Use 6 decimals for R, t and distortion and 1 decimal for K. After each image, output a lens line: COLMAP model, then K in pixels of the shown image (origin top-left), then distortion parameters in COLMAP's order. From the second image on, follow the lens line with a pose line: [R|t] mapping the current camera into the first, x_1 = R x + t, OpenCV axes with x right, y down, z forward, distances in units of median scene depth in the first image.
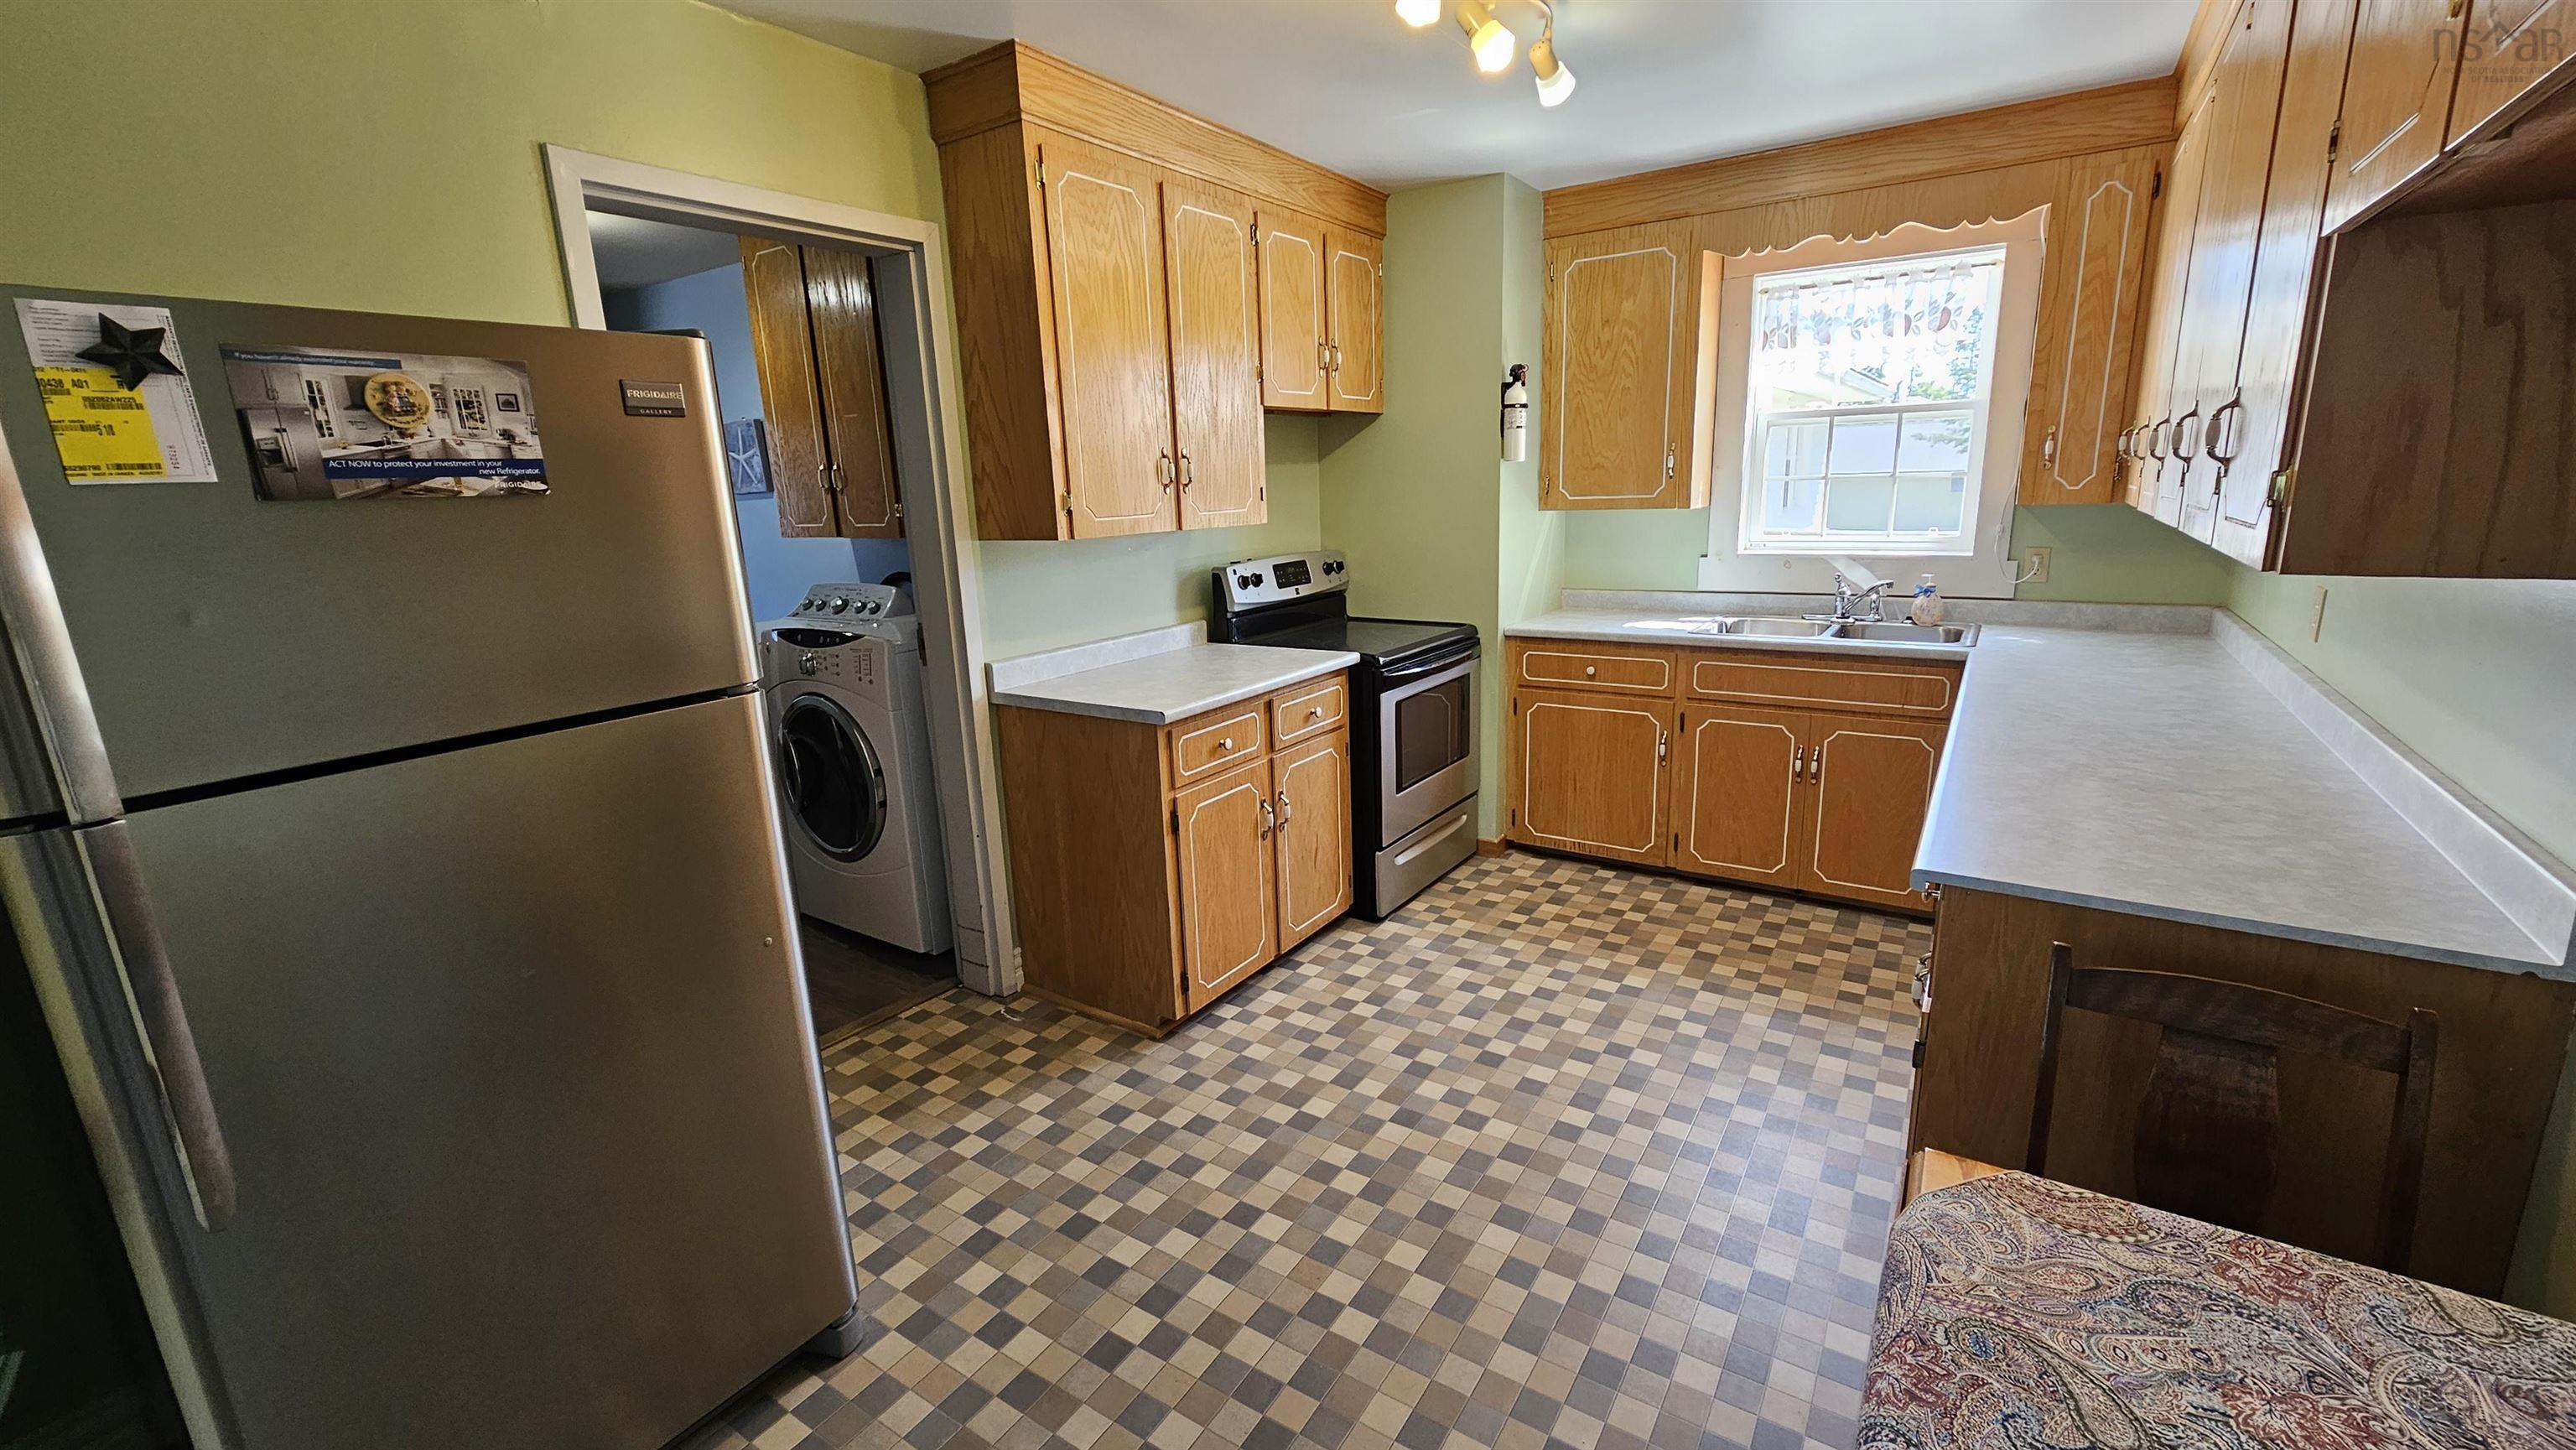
lens RADIAL K [[1058.4, 0, 1287.2], [0, 1058.4, 728.6], [0, 0, 1]] dist [0.000782, 0.000472]
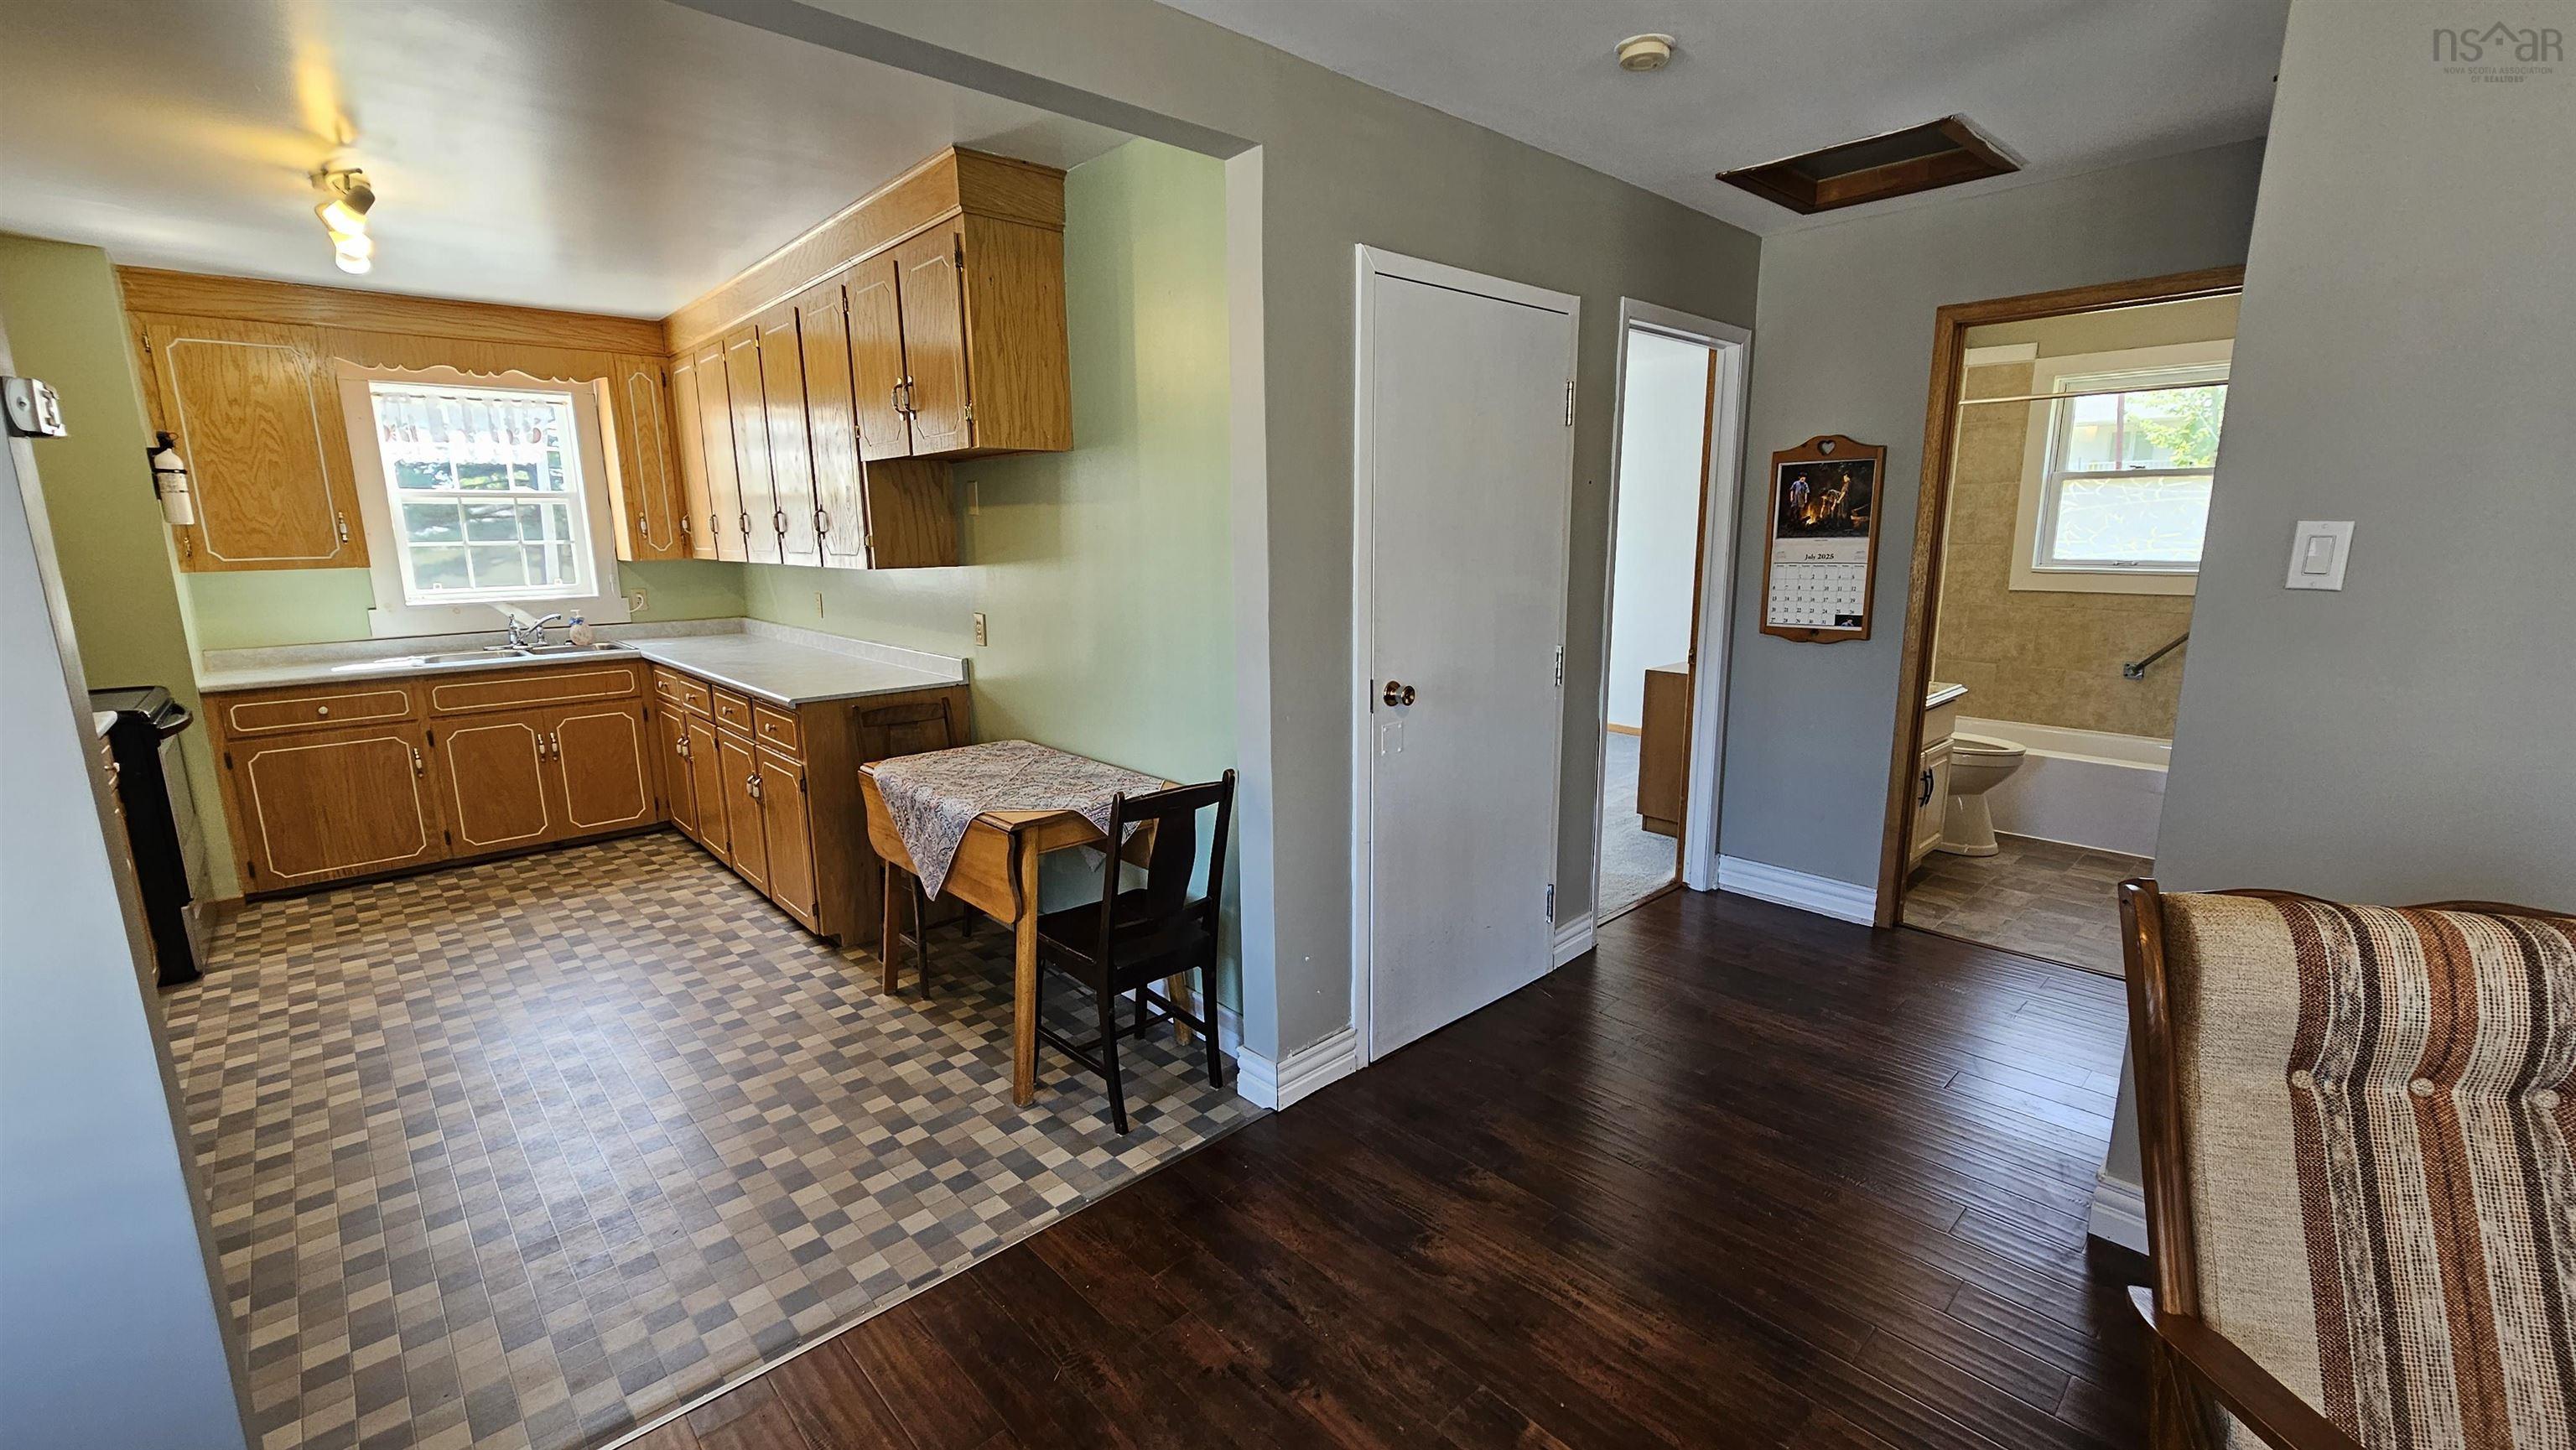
lens RADIAL K [[1058.4, 0, 1290.8], [0, 1058.4, 729.2], [0, 0, 1]] dist [0.000782, 0.000472]
pose [[0.231994, -0.156005, 0.960126, -0.659734], [0.225000, 0.968893, 0.103063, 0.094049], [-0.946337, 0.192118, 0.259878, -0.305195]]
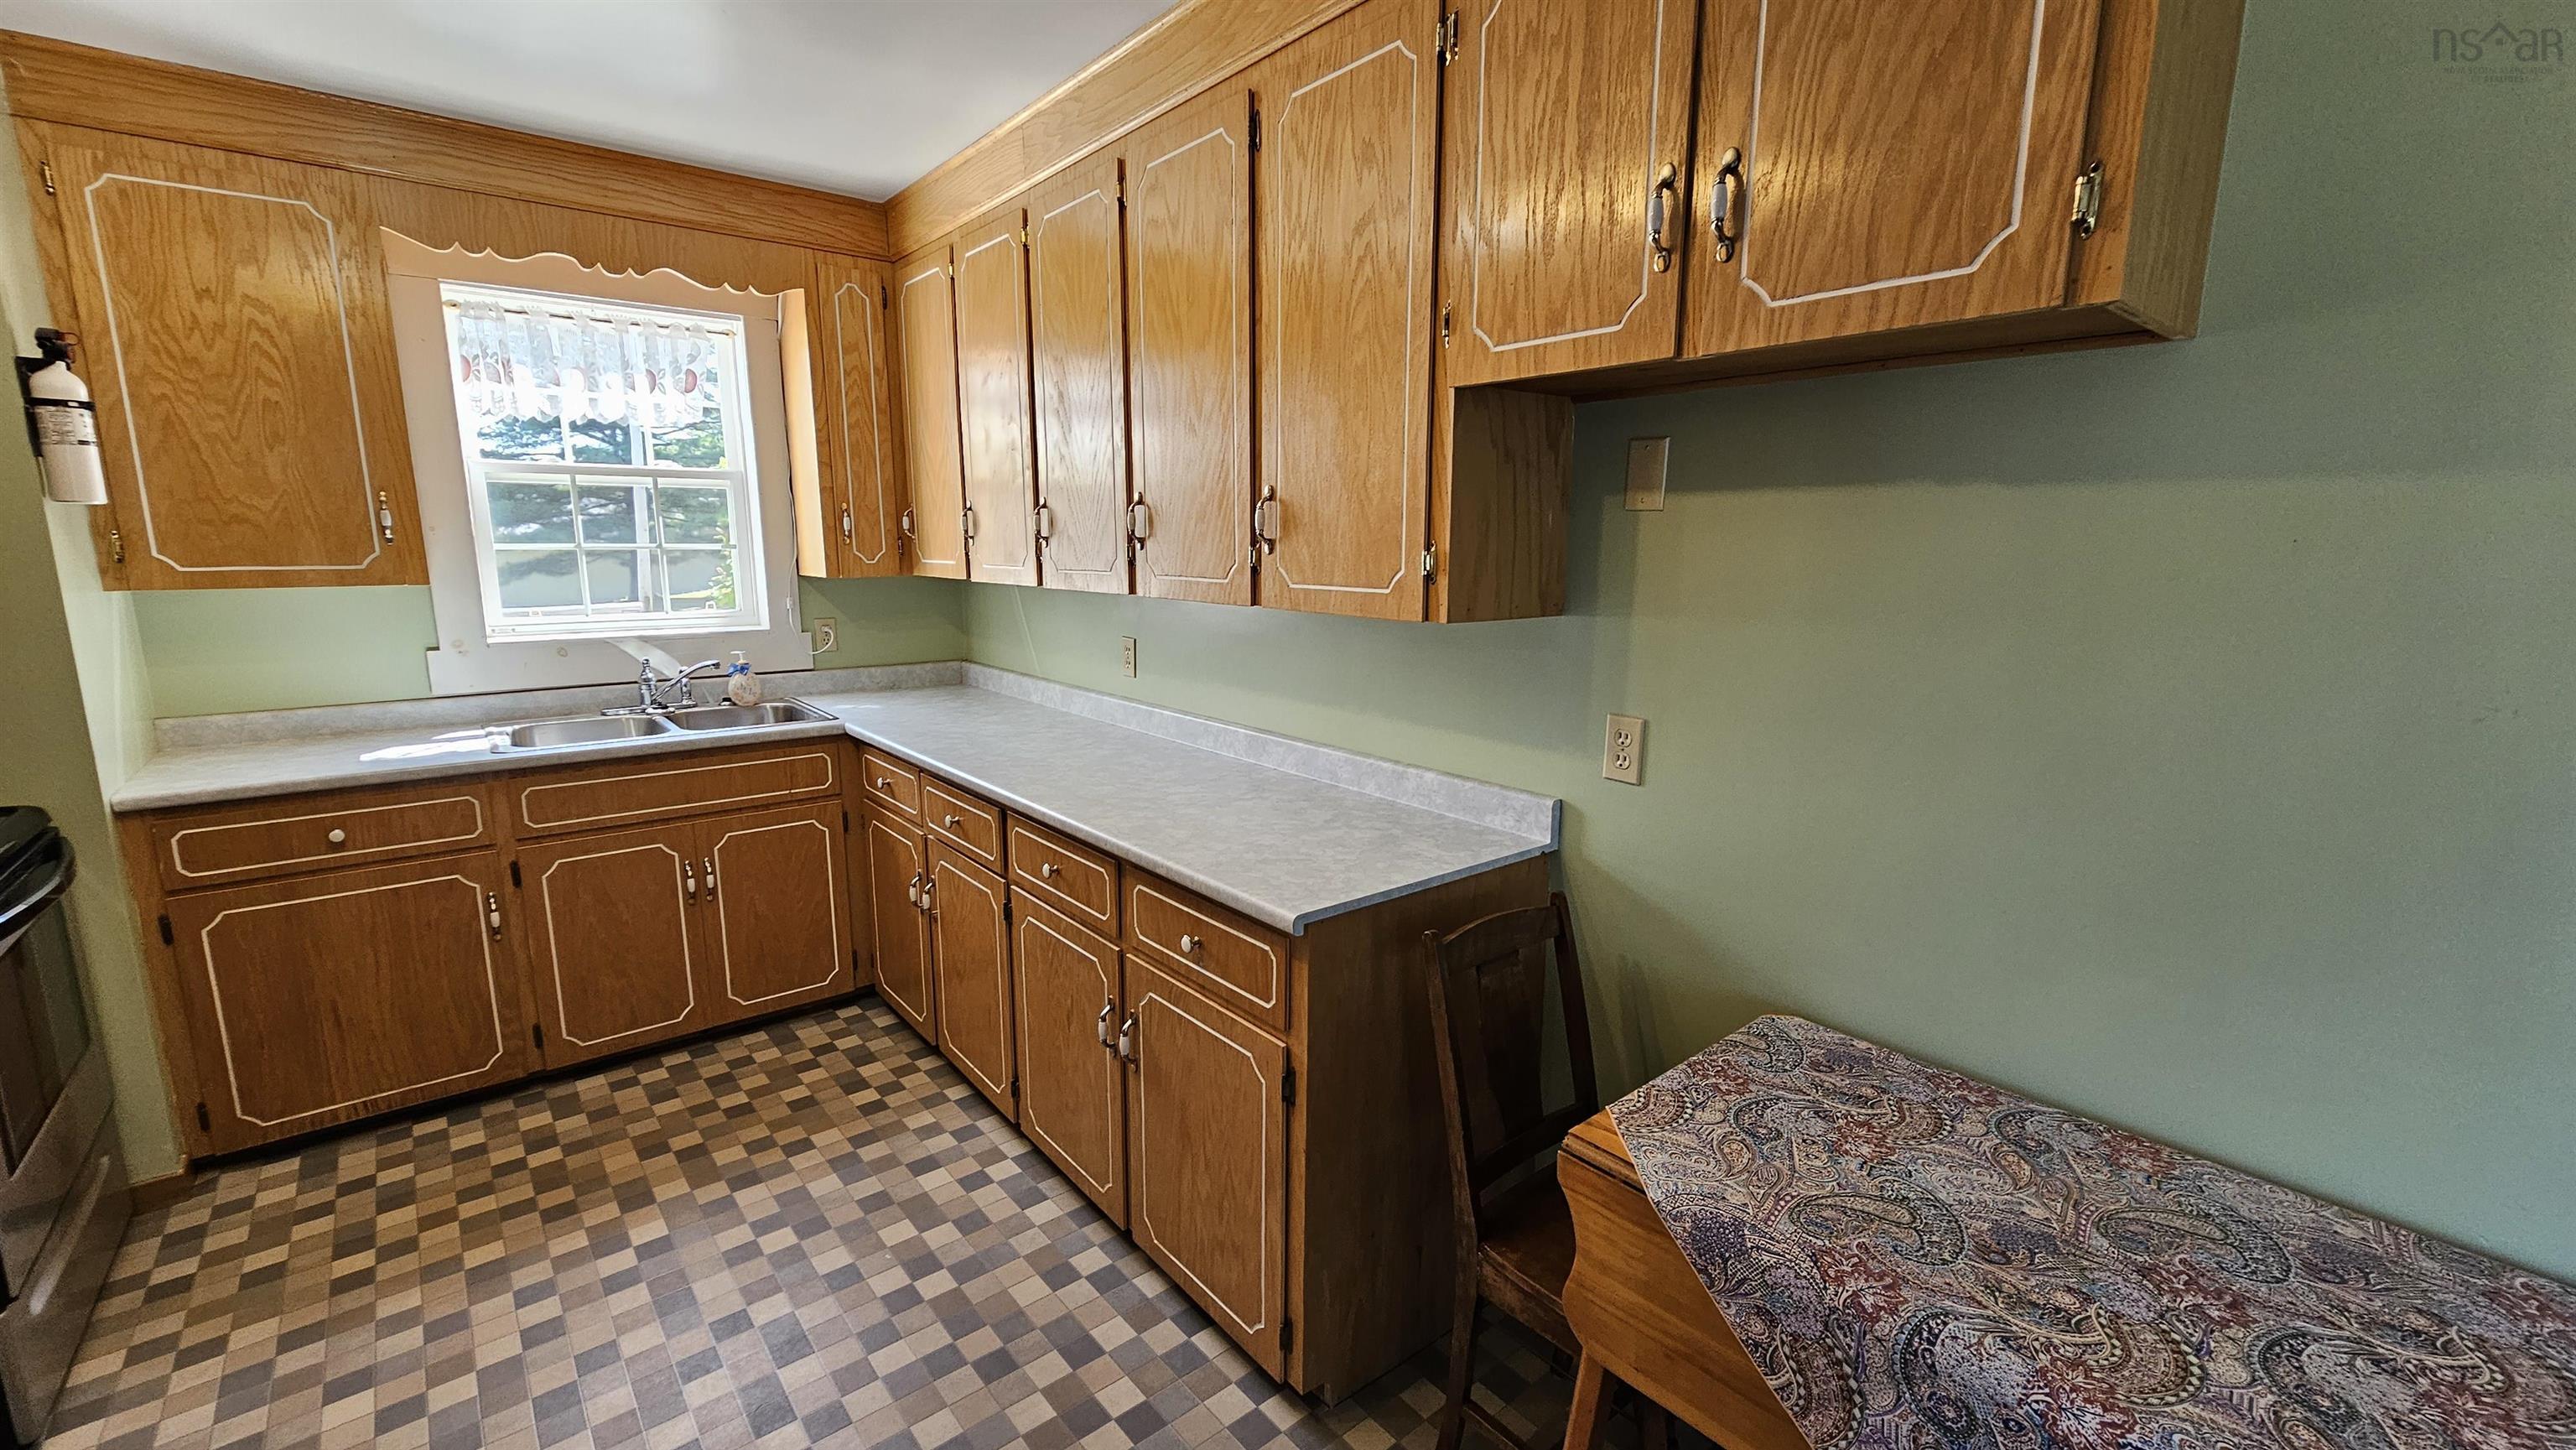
lens RADIAL K [[1058.4, 0, 1293.0], [0, 1058.4, 728.9], [0, 0, 1]] dist [0.000782, 0.000472]
pose [[0.282851, -0.139060, 0.949030, -0.175933], [0.203352, 0.975636, 0.082351, -0.063099], [-0.937360, 0.169694, 0.304238, 0.300341]]
